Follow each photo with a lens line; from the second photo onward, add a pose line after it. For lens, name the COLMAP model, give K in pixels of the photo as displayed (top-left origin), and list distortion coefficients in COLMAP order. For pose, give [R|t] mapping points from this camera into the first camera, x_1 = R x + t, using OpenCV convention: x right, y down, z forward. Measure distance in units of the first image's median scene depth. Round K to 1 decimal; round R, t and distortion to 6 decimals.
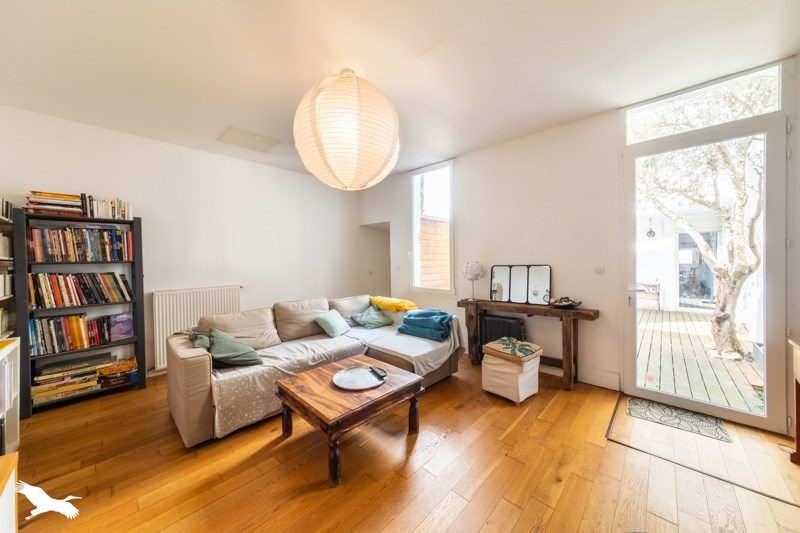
lens RADIAL K [[282.1, 0, 408.1], [0, 282.1, 266.3], [0, 0, 1]] dist [-0.001363, 0.000062]
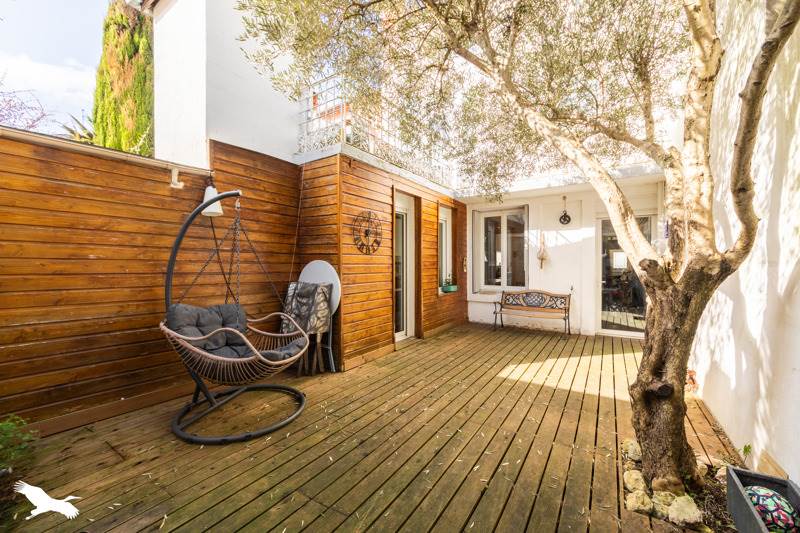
lens RADIAL K [[314.0, 0, 392.2], [0, 314.0, 266.4], [0, 0, 1]] dist [-0.003881, -0.000491]
pose [[0.990559, 0.017788, 0.135926, 0.697849], [-0.016744, 0.999821, -0.008823, 0.021503], [-0.136058, 0.006464, 0.990680, 0.625389]]
